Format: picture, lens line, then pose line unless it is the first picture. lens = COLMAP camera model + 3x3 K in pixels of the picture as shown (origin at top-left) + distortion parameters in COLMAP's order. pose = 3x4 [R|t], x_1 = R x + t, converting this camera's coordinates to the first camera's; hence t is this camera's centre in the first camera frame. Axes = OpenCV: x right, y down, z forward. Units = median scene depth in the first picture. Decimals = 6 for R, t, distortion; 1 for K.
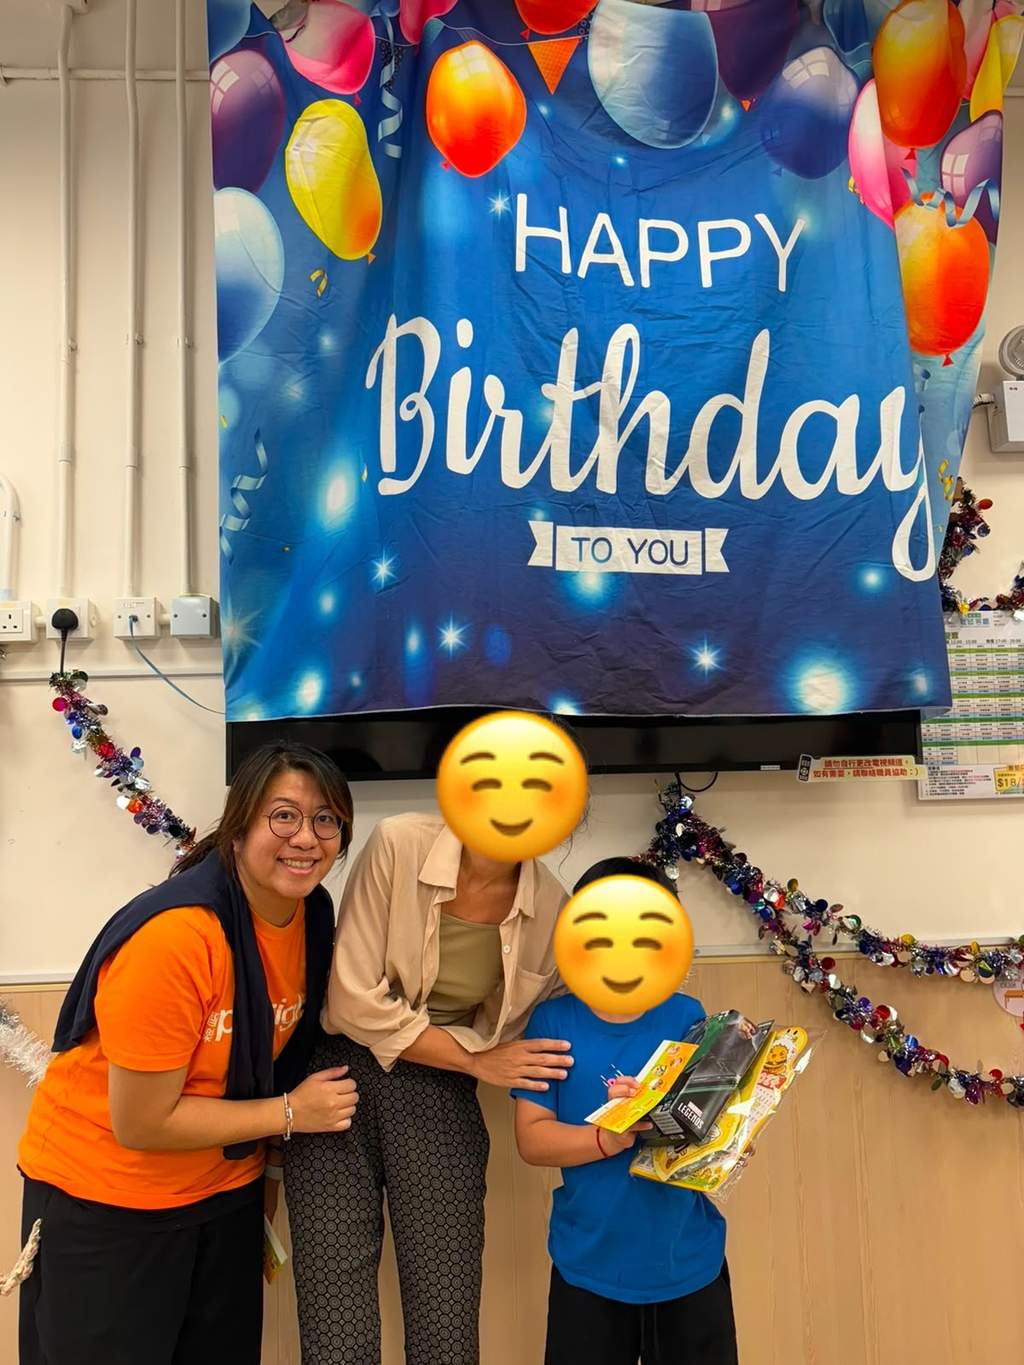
lens RADIAL K [[986.8, 0, 508.0], [0, 986.8, 677.9], [0, 0, 1]] dist [0.092833, -0.155221]
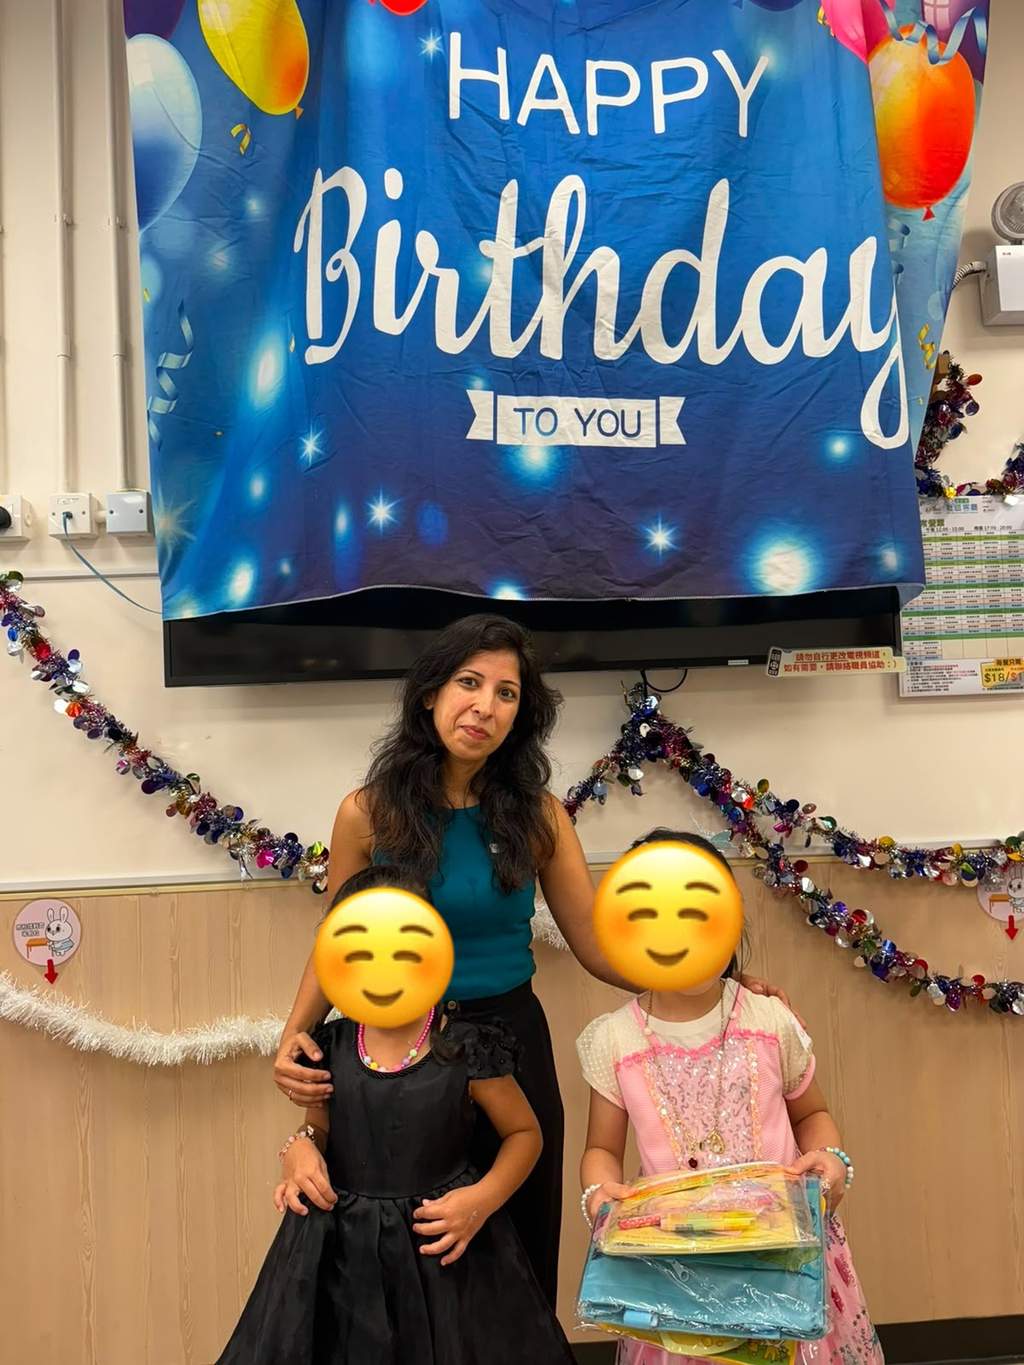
lens RADIAL K [[989.9, 0, 512.0], [0, 989.9, 682.5], [0, 0, 1]] dist [0.105148, -0.183365]
pose [[0.999625, -0.013431, -0.023872, 0.078007], [0.014553, 0.998768, 0.047450, 0.068095], [0.023205, -0.047779, 0.998588, 0.050012]]
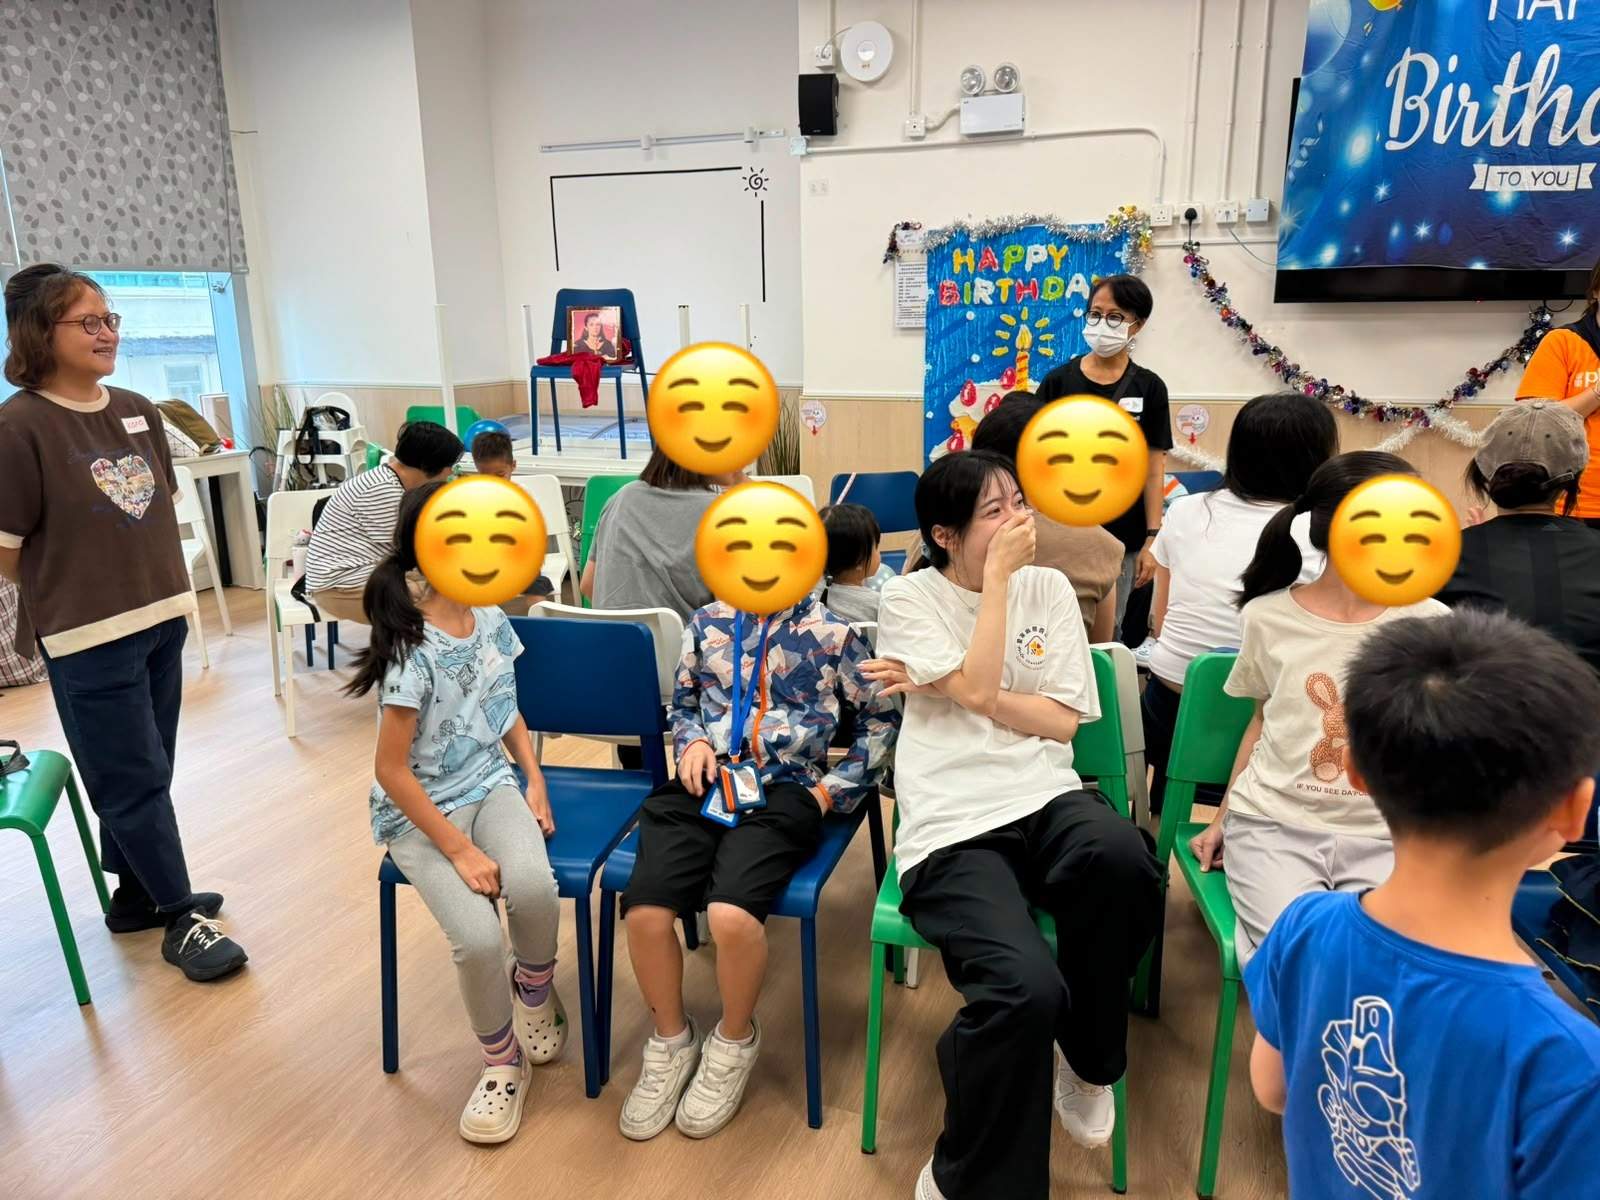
lens RADIAL K [[1185.9, 0, 795.6], [0, 1185.9, 616.2], [0, 0, 1]] dist [0.015322, -0.012662]
pose [[0.910864, 0.119765, -0.394948, -0.153155], [0.026161, 0.938288, 0.344864, -0.159723], [0.411877, -0.324456, 0.851520, -1.722752]]
